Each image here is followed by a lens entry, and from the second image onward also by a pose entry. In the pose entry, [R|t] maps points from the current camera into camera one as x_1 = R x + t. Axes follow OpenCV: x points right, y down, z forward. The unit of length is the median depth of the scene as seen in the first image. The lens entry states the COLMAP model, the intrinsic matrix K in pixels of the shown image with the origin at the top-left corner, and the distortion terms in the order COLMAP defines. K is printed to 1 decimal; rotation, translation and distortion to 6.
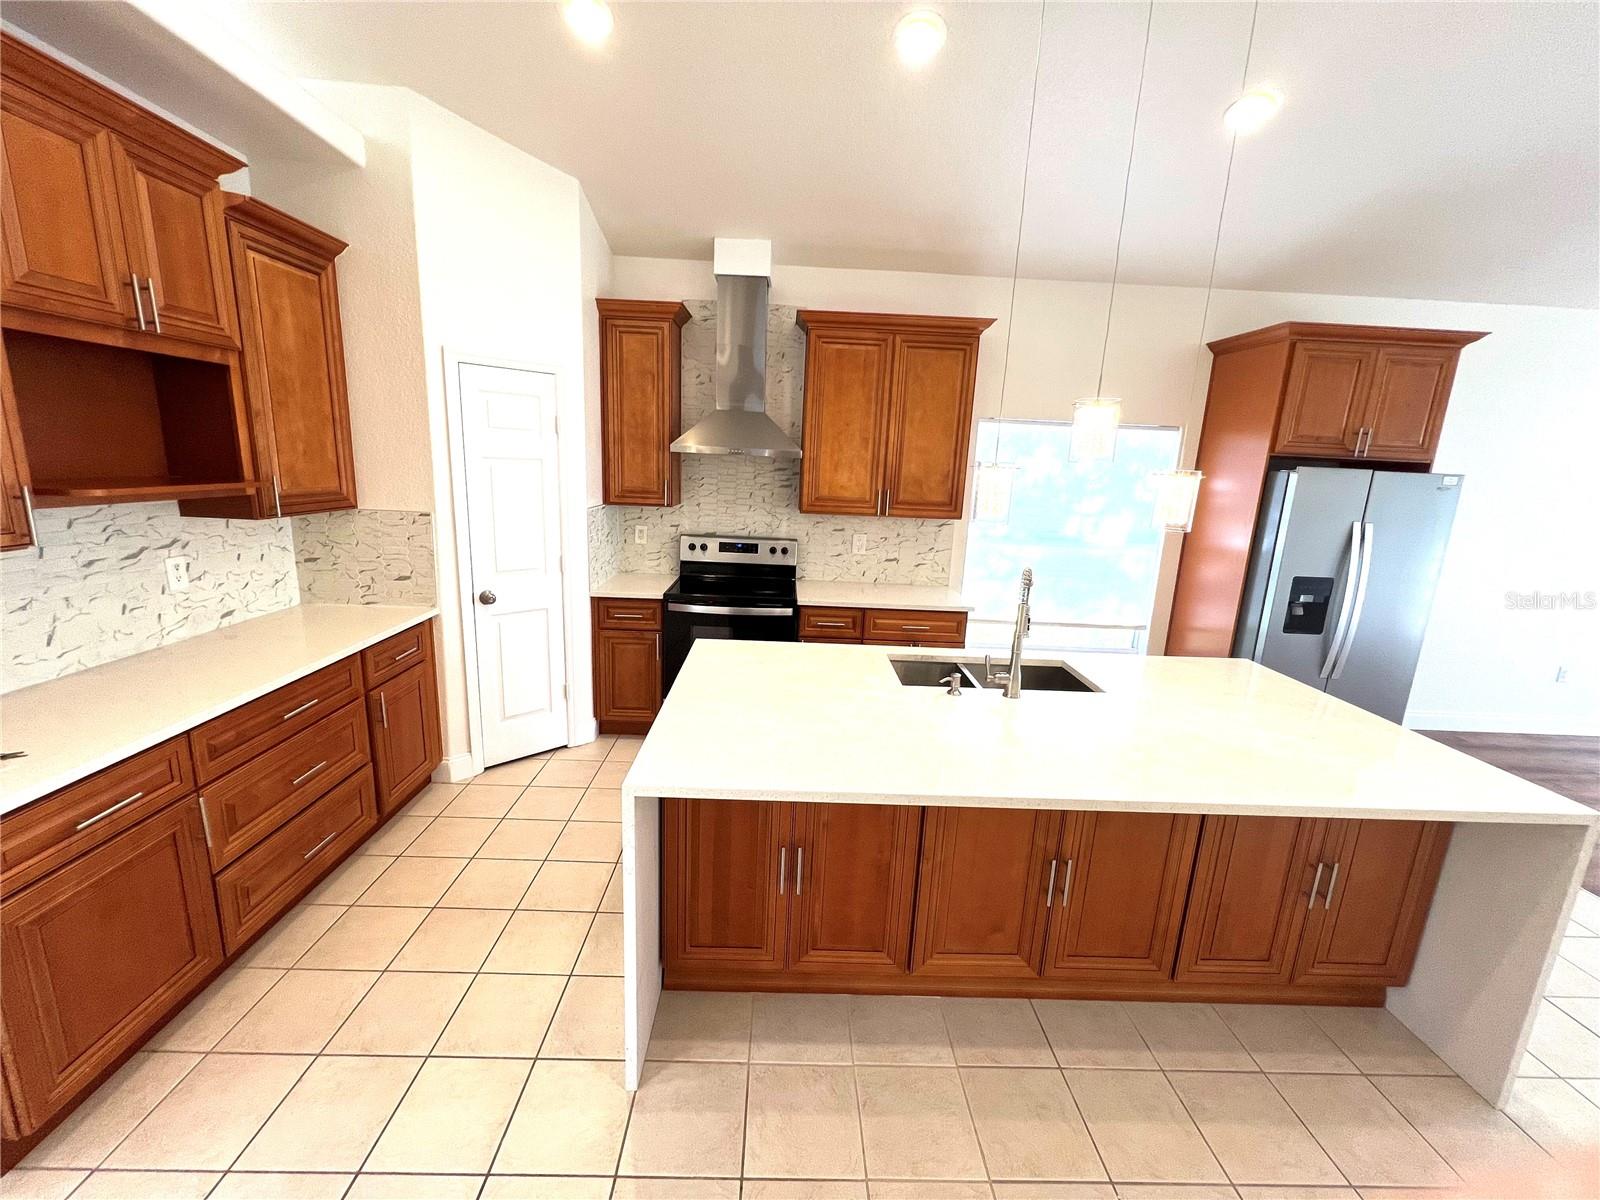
lens RADIAL K [[644.3, 0, 797.0], [0, 644.3, 597.2], [0, 0, 1]] dist [-0.003027, 0.000944]
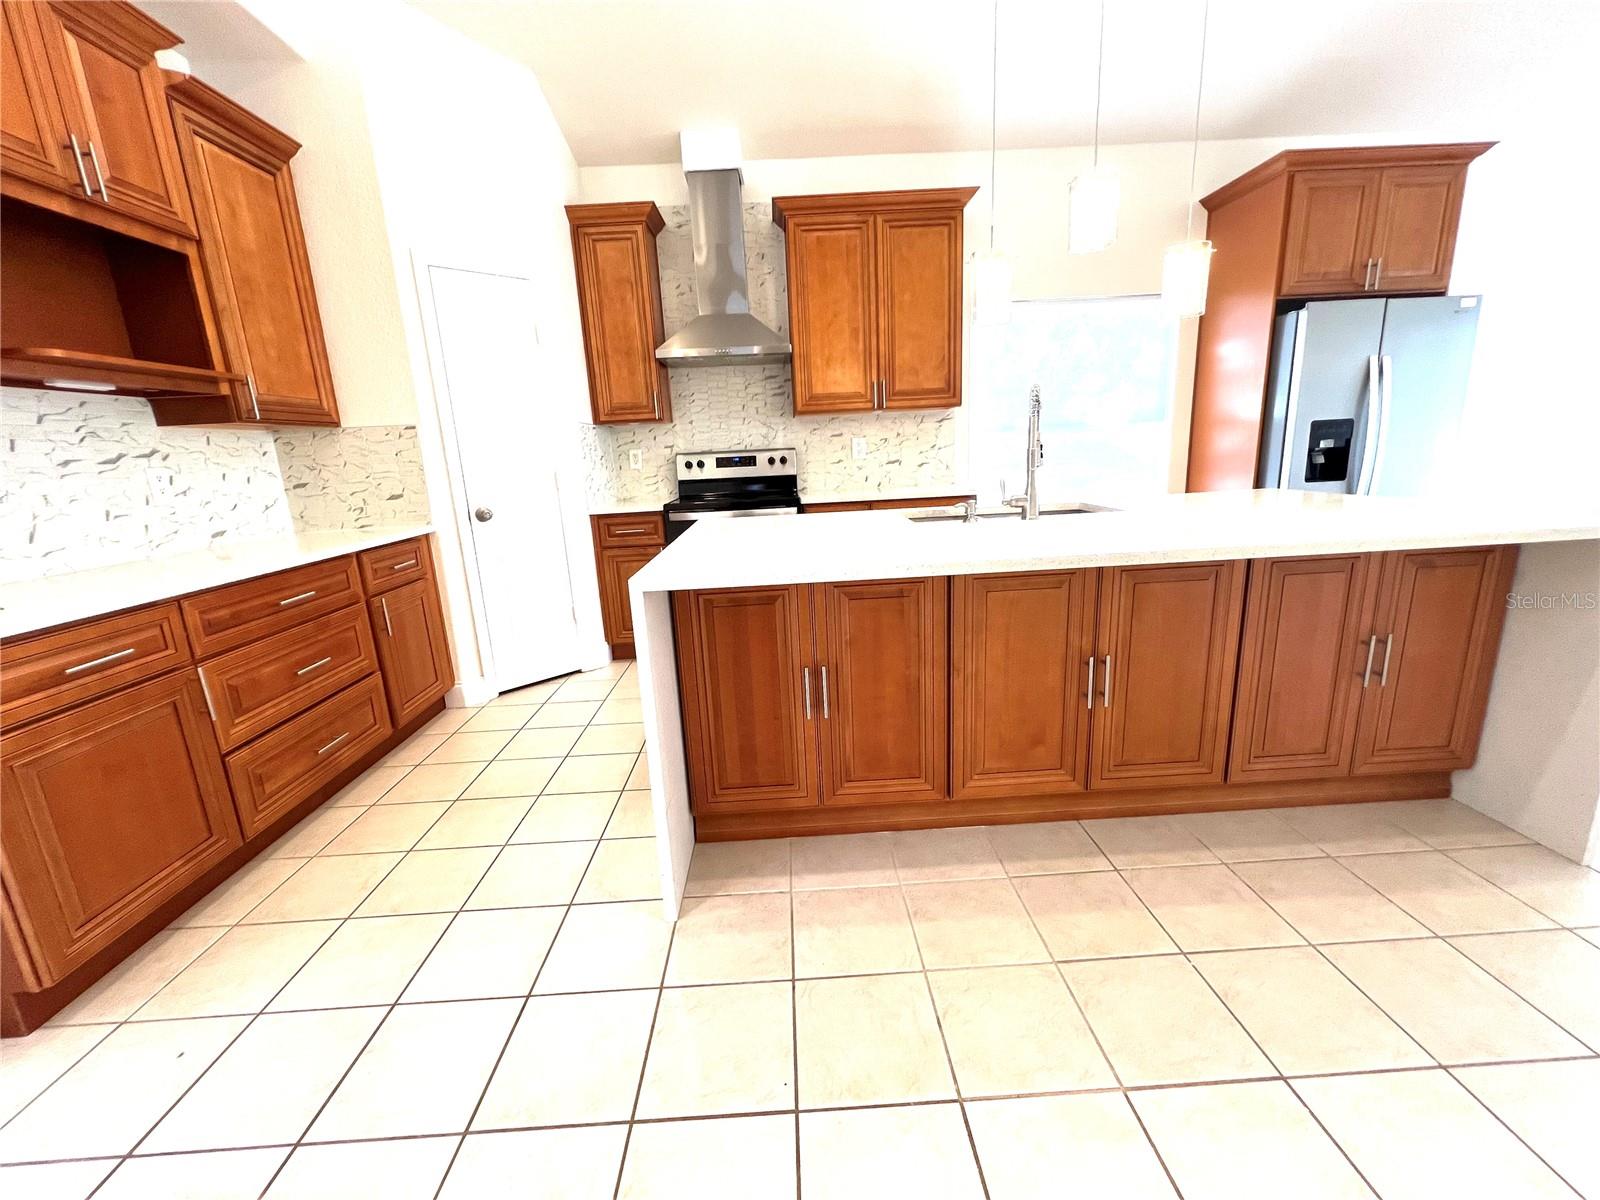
lens RADIAL K [[644.3, 0, 797.5], [0, 644.3, 597.2], [0, 0, 1]] dist [-0.003027, 0.000944]
pose [[0.995524, -0.093719, -0.012168, -0.007228], [0.093897, 0.995470, 0.014950, 0.154438], [0.010711, -0.016025, 0.999814, 0.027185]]
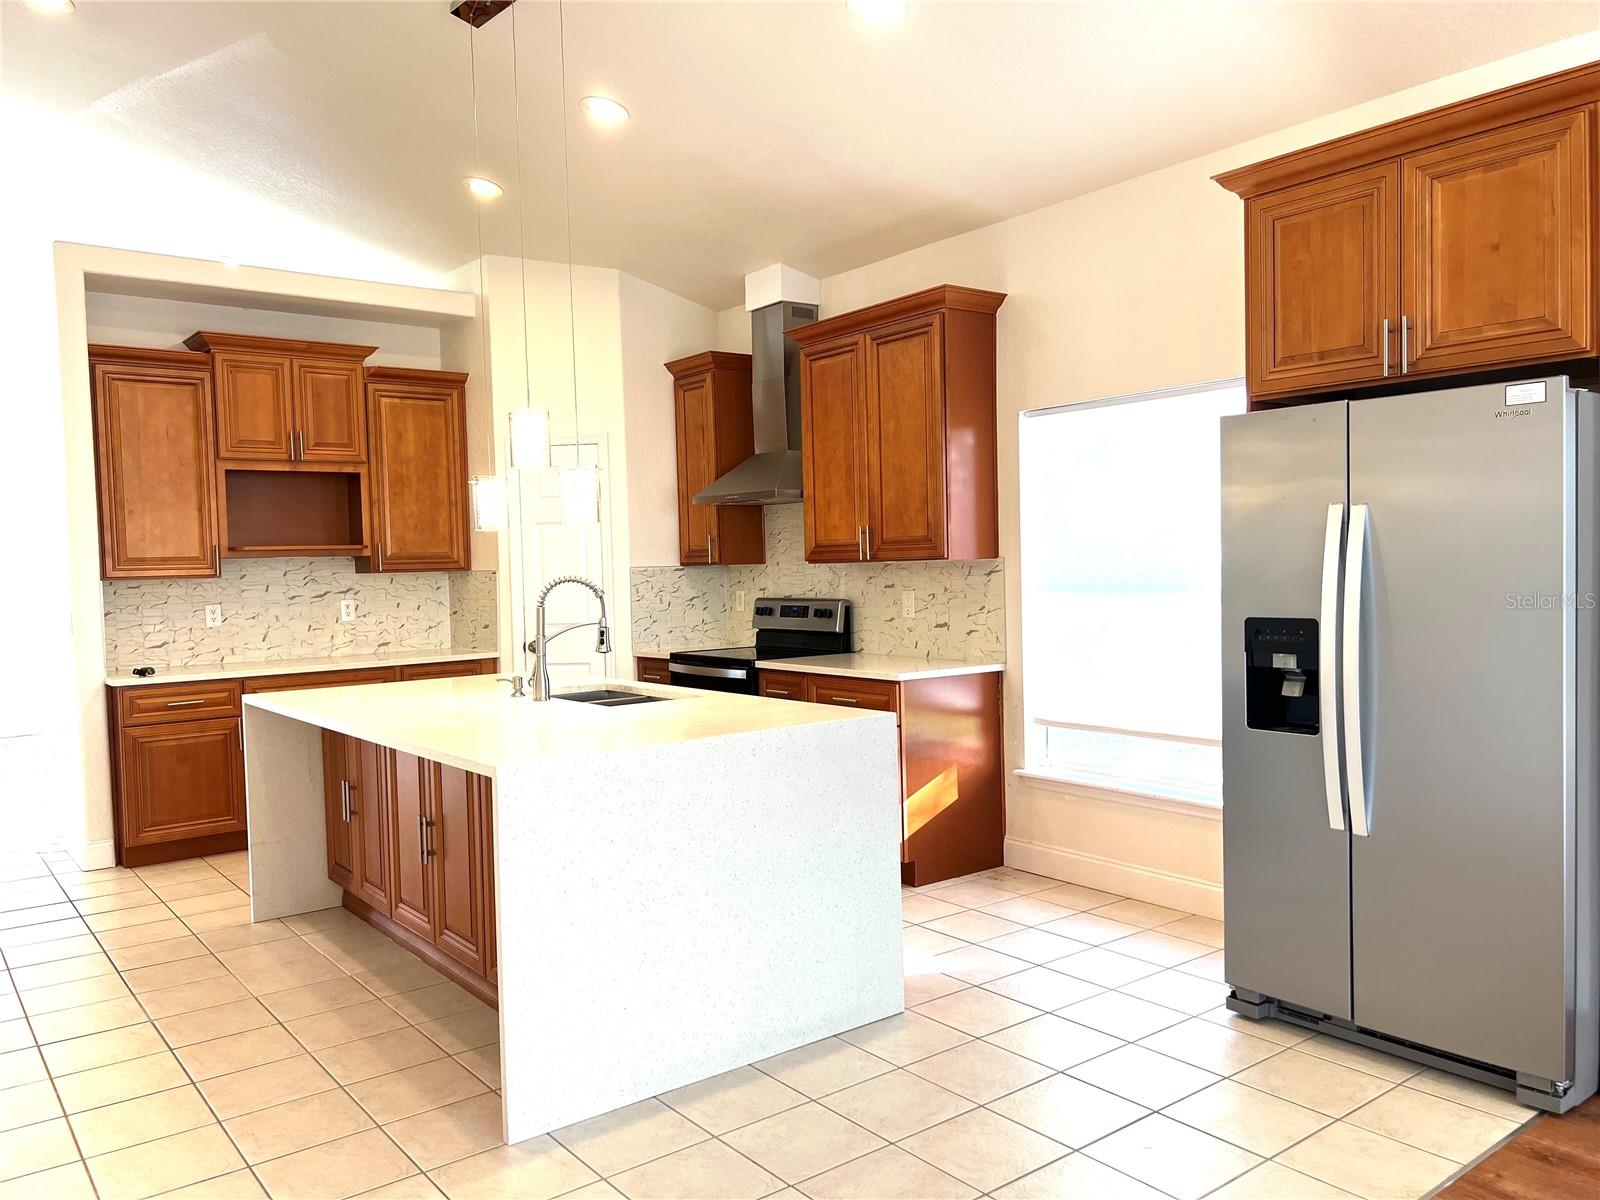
lens RADIAL K [[1208.1, 0, 798.8], [0, 1208.1, 608.8], [0, 0, 1]] dist [0.072711, -0.088413]
pose [[0.592641, -0.027896, -0.804984, 1.467210], [-0.117909, 0.985629, -0.120963, 0.134572], [0.796790, 0.166602, 0.580835, 0.134102]]
